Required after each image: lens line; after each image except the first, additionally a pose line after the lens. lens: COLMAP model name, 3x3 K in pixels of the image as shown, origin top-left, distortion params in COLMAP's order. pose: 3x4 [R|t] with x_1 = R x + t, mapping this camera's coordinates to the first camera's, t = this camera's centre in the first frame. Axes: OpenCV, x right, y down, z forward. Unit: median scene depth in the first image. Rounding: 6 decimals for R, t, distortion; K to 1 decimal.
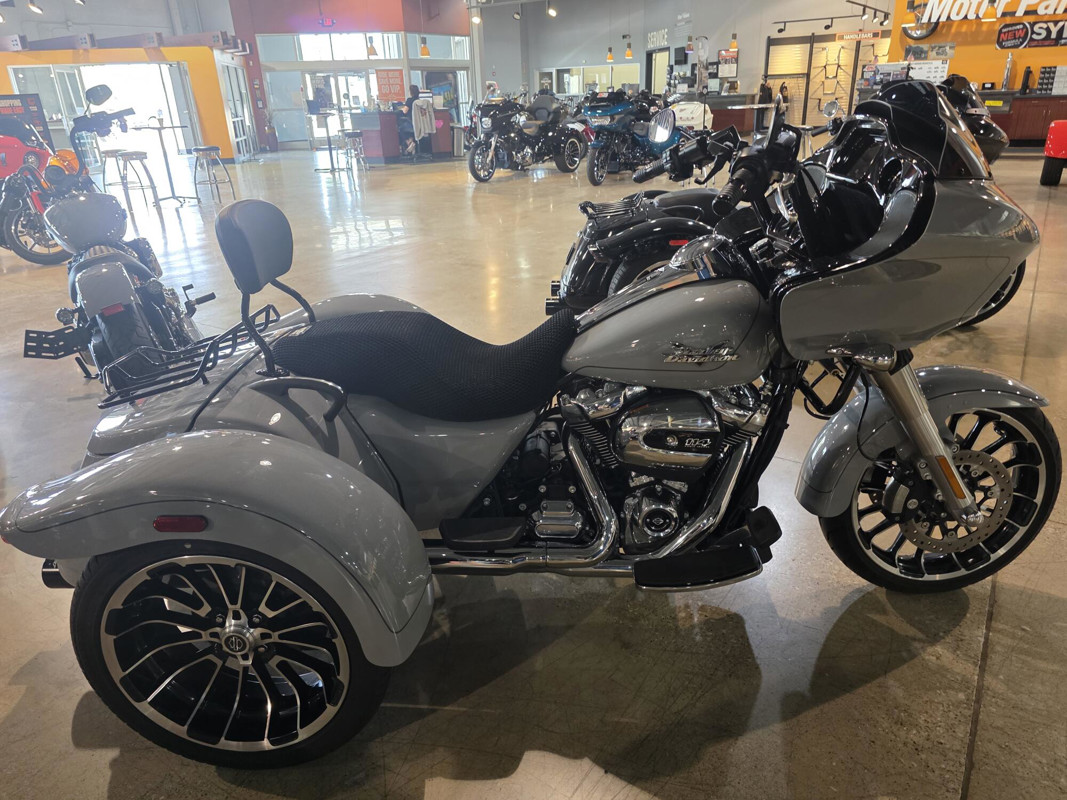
lens RADIAL K [[723.5, 0, 535.0], [0, 723.5, 401.4], [0, 0, 1]] dist [0.017991, -0.003796]
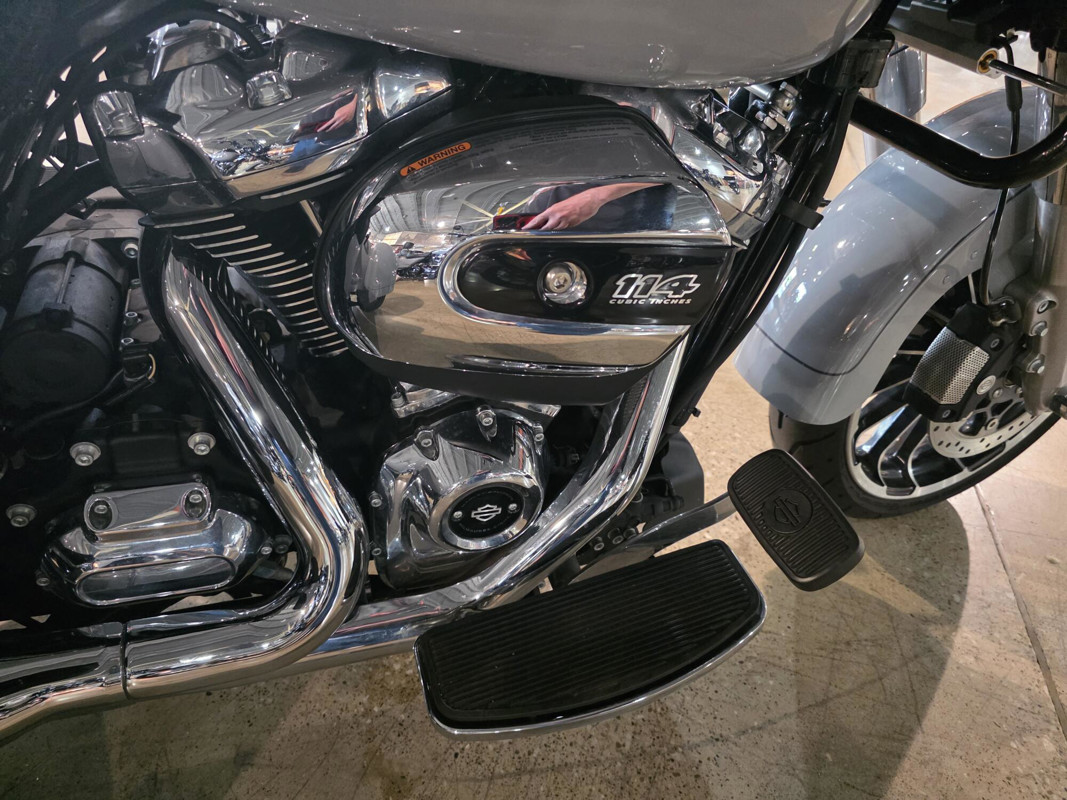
lens RADIAL K [[723.5, 0, 537.5], [0, 723.5, 391.9], [0, 0, 1]] dist [0.017991, -0.003796]
pose [[0.917056, -0.100739, 0.385824, 0.065423], [-0.010463, 0.961151, 0.275826, 0.017516], [-0.398622, -0.256984, 0.880375, 0.689304]]
